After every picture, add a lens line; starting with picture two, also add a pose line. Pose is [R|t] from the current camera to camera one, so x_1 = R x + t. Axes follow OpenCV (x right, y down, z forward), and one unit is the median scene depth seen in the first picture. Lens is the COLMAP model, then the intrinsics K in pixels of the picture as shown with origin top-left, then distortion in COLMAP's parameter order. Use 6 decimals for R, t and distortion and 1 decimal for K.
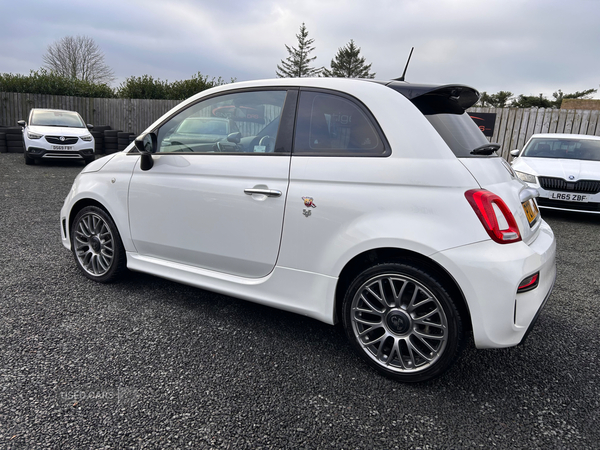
lens RADIAL K [[457.0, 0, 298.6], [0, 457.0, 226.4], [0, 0, 1]] dist [0.032872, -0.026327]
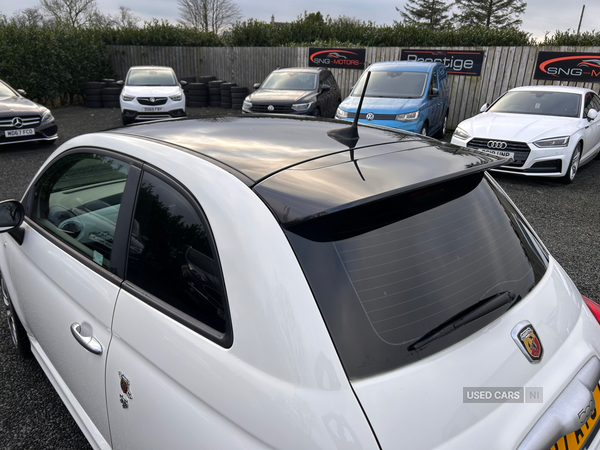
lens RADIAL K [[457.0, 0, 313.4], [0, 457.0, 213.4], [0, 0, 1]] dist [0.032872, -0.026327]
pose [[0.963950, 0.047634, -0.261787, 0.090189], [-0.014962, 0.991992, 0.125408, -0.078153], [0.265664, -0.116970, 0.956943, 0.121446]]
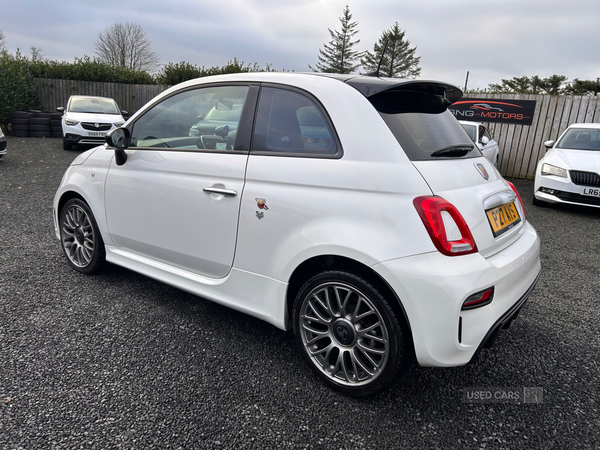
lens RADIAL K [[457.0, 0, 301.7], [0, 457.0, 223.3], [0, 0, 1]] dist [0.032872, -0.026327]
pose [[0.995440, 0.025359, -0.091954, 0.045122], [-0.022954, 0.999369, 0.027118, -0.009119], [0.092583, -0.024884, 0.995394, 0.010396]]
